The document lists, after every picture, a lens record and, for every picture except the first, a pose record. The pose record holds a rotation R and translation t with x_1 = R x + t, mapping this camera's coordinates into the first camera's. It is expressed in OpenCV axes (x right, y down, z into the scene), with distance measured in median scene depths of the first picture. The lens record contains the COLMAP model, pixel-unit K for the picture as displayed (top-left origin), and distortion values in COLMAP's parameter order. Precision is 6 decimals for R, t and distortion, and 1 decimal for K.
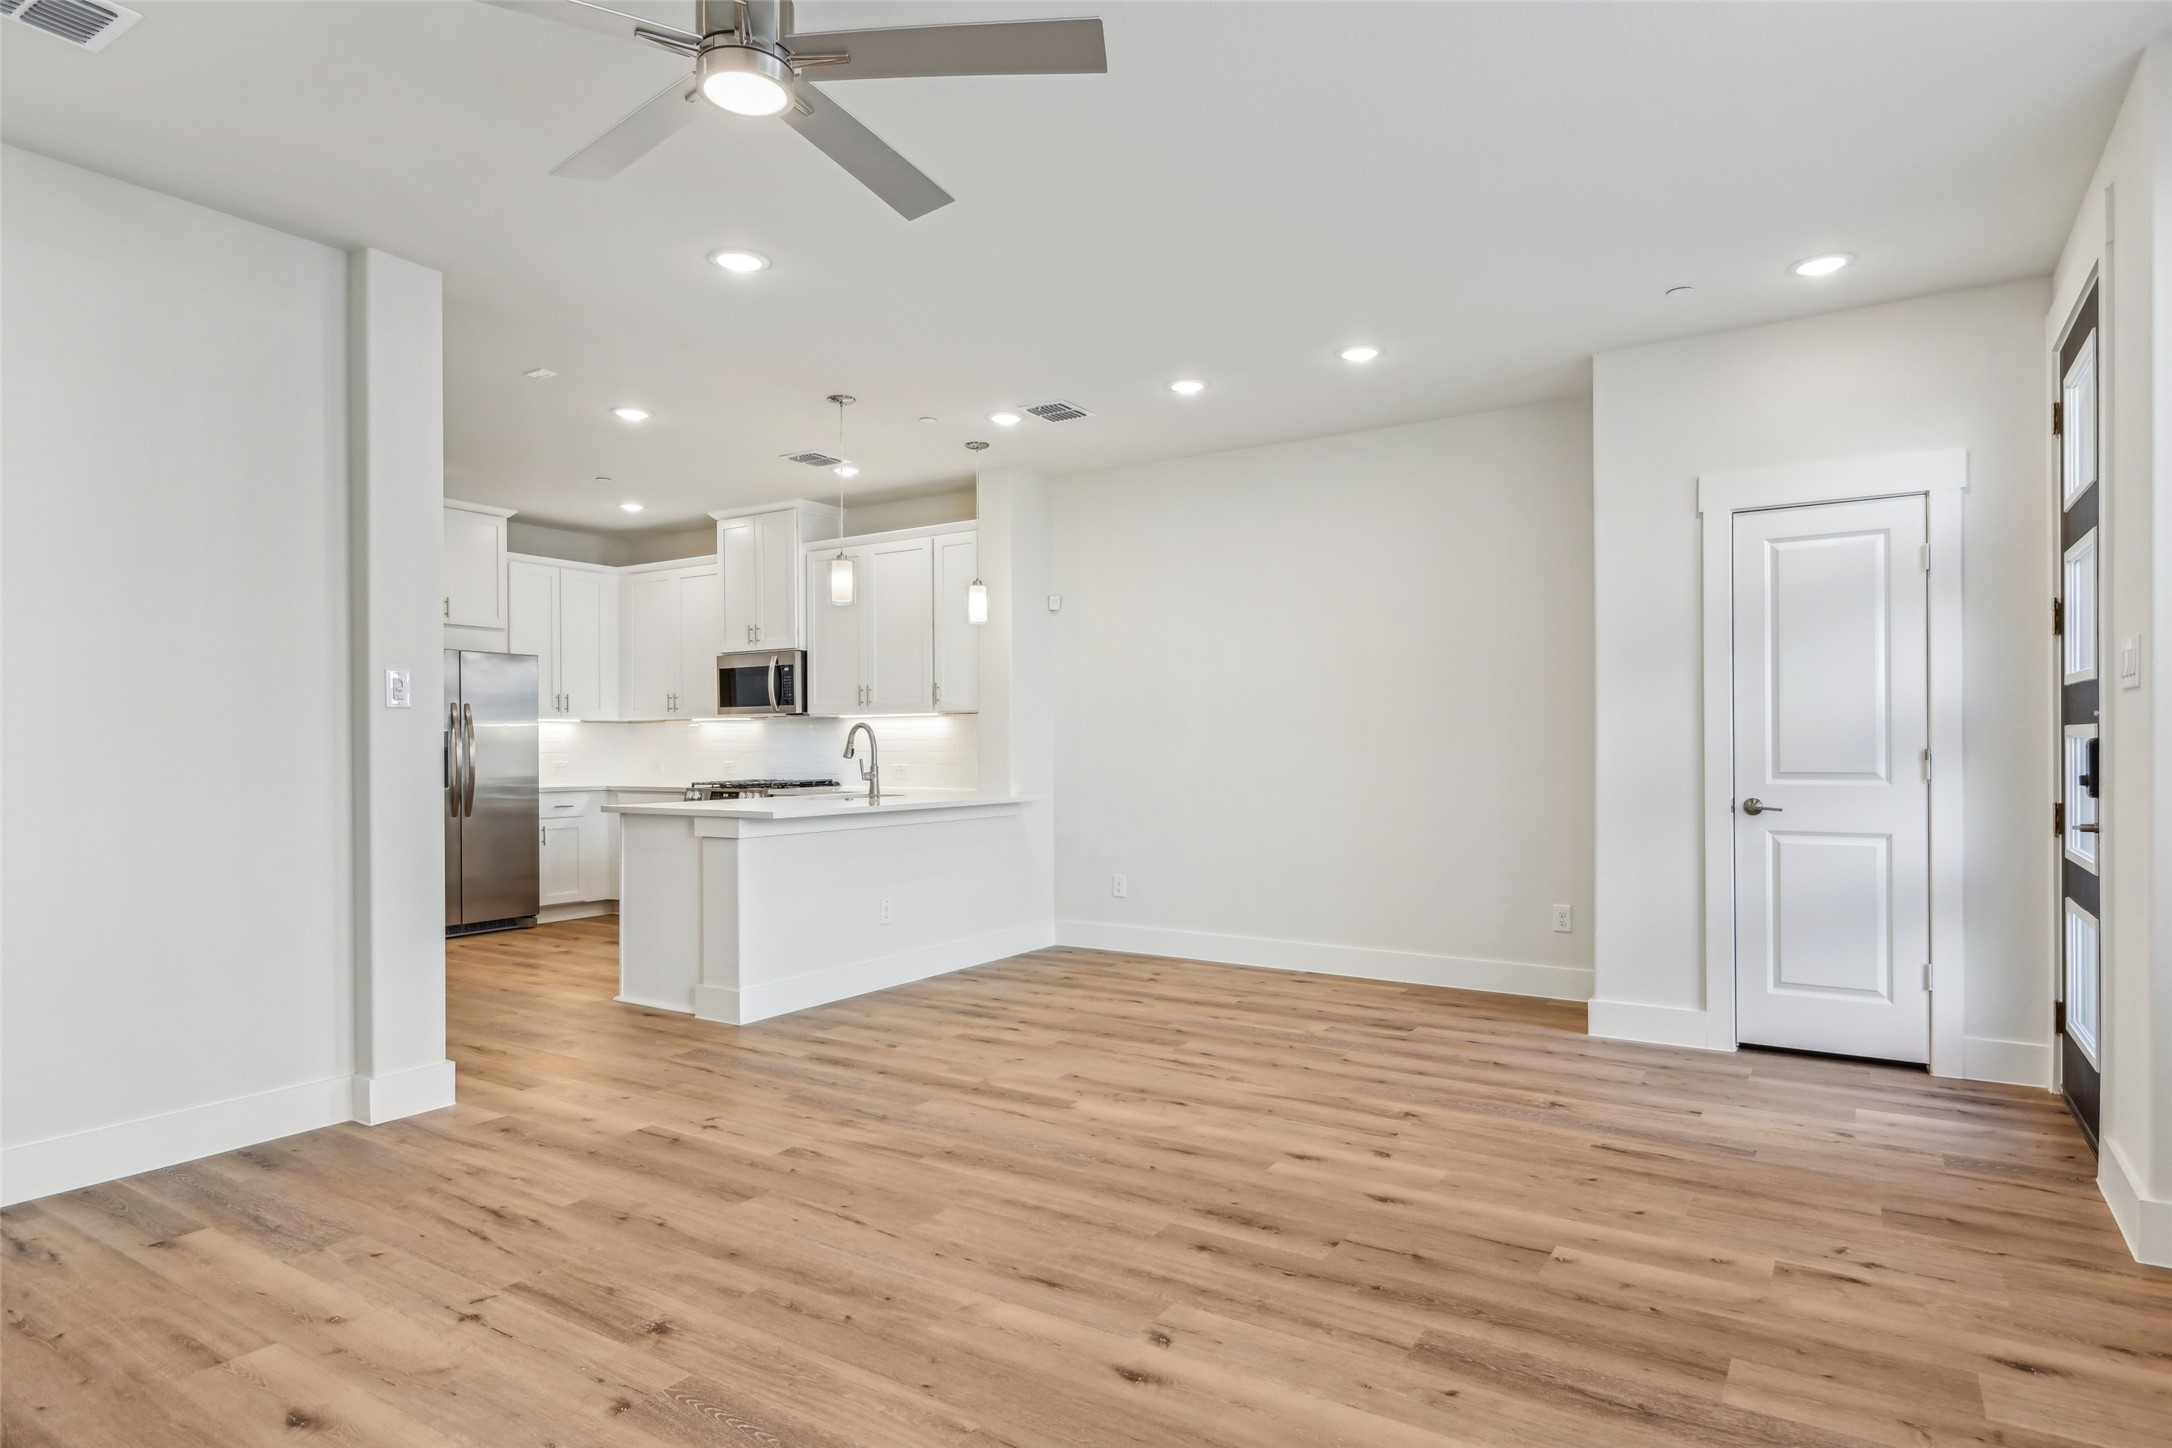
lens RADIAL K [[1169.3, 0, 1090.9], [0, 1169.3, 741.7], [0, 0, 1]] dist [0.003801, -0.000075]
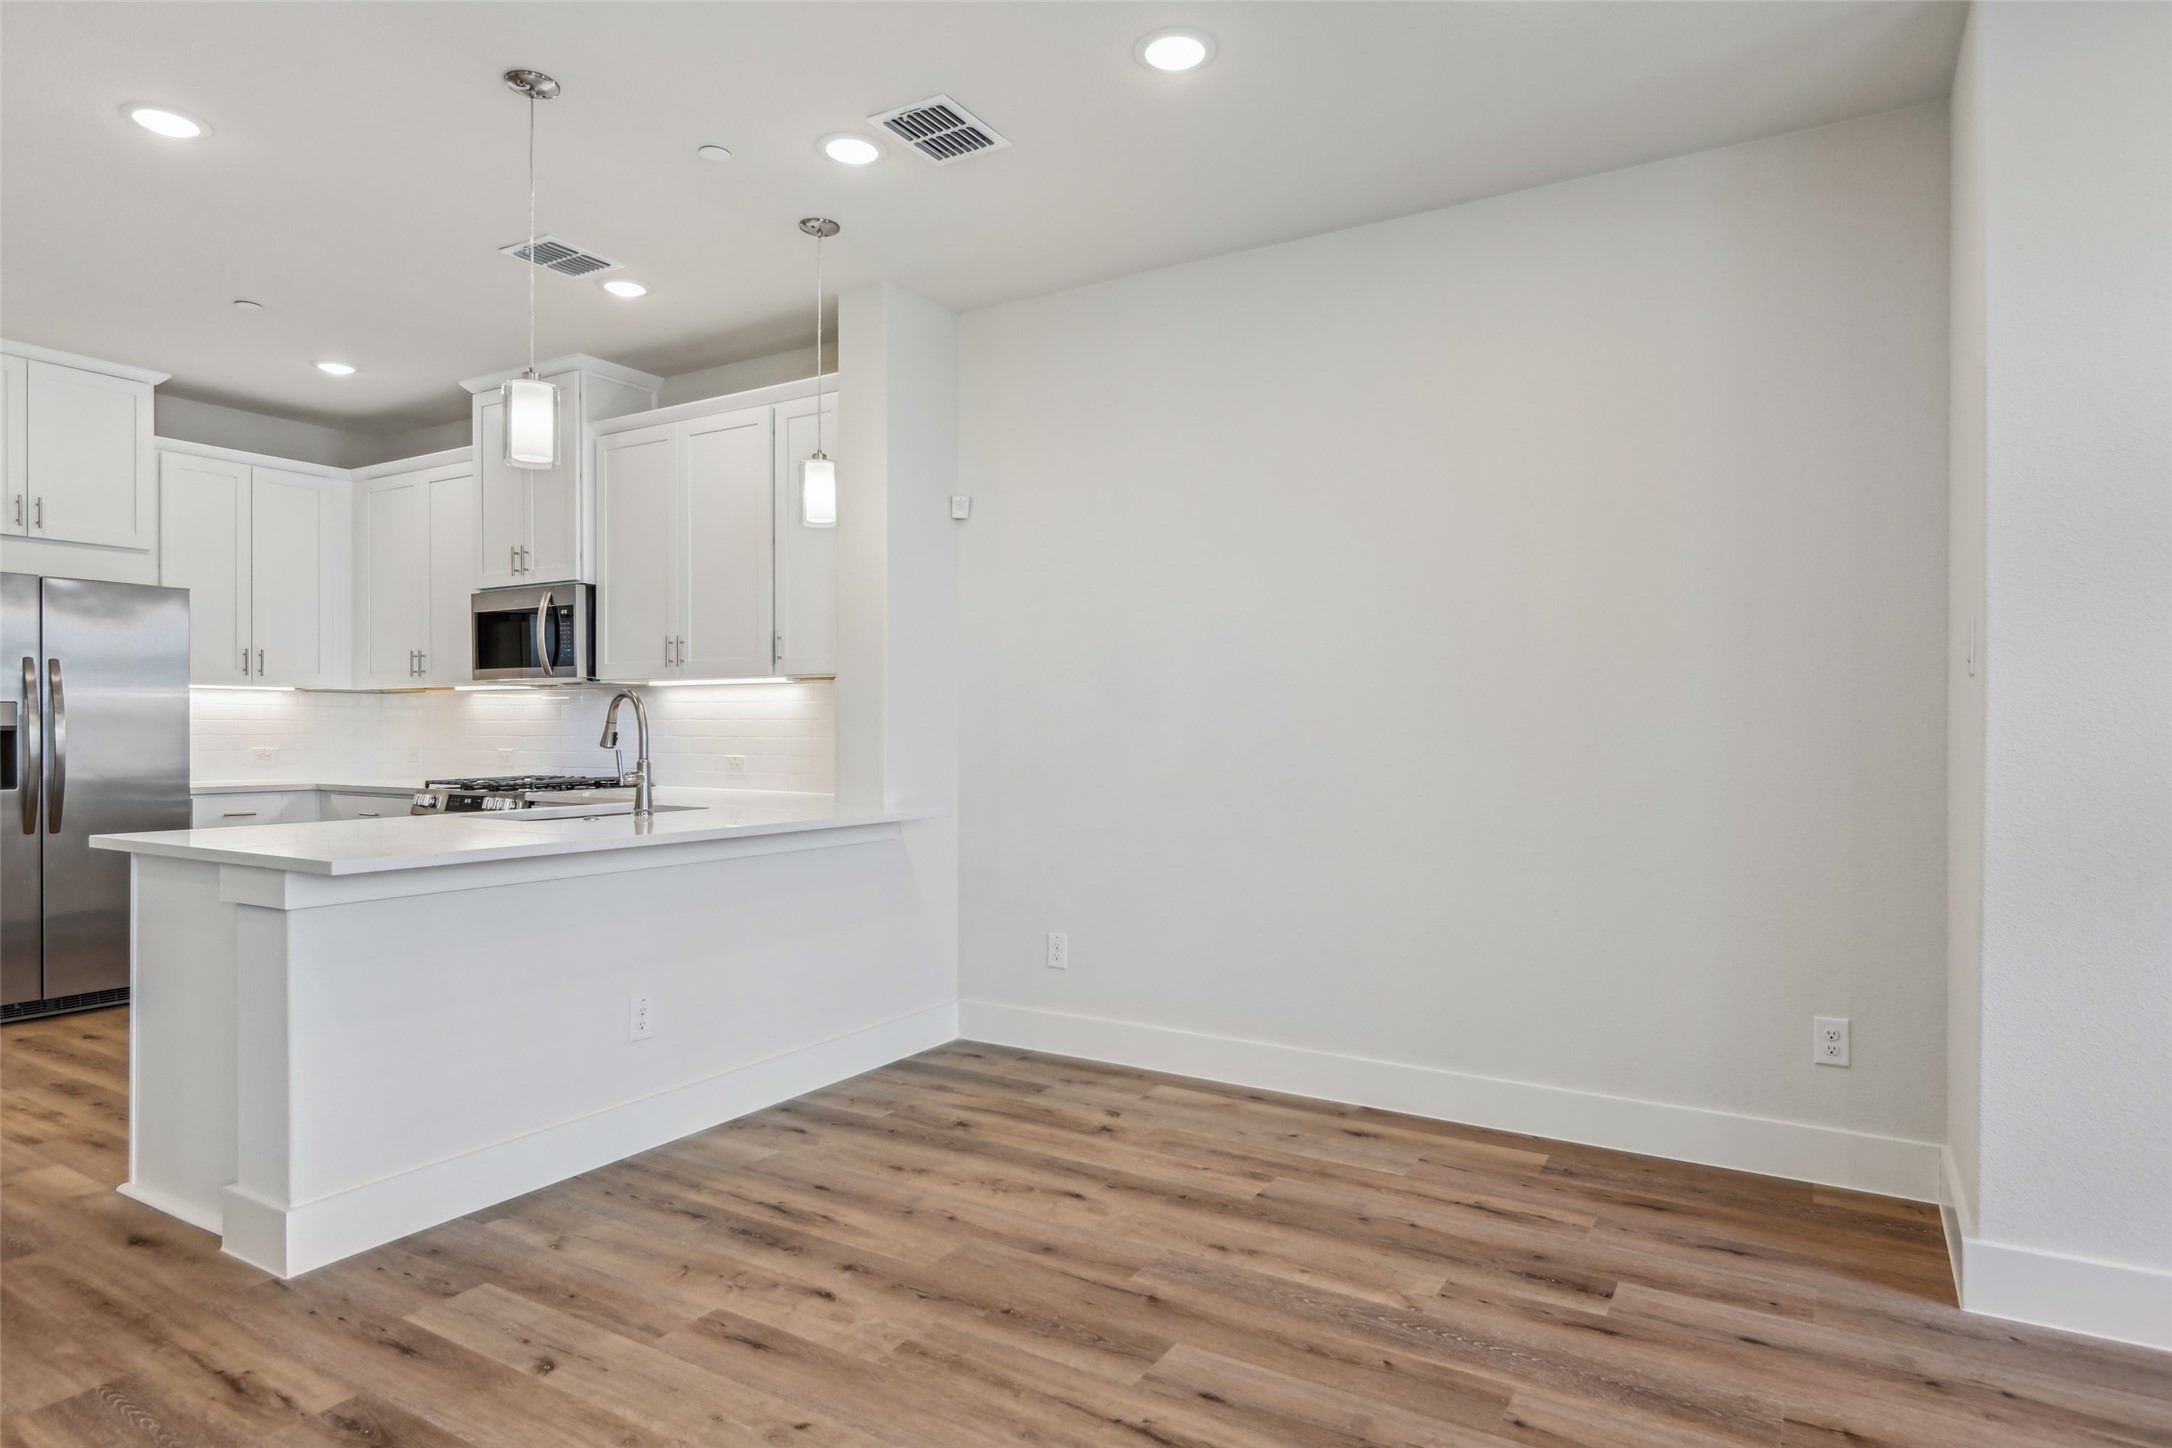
lens RADIAL K [[1193.1, 0, 1094.2], [0, 1193.1, 734.4], [0, 0, 1]] dist [0.004751, -0.009186]
pose [[0.999467, 0.005995, 0.032085, 0.022327], [-0.006260, 0.999947, 0.008174, 0.000381], [-0.032034, -0.008370, 0.999452, 0.341510]]
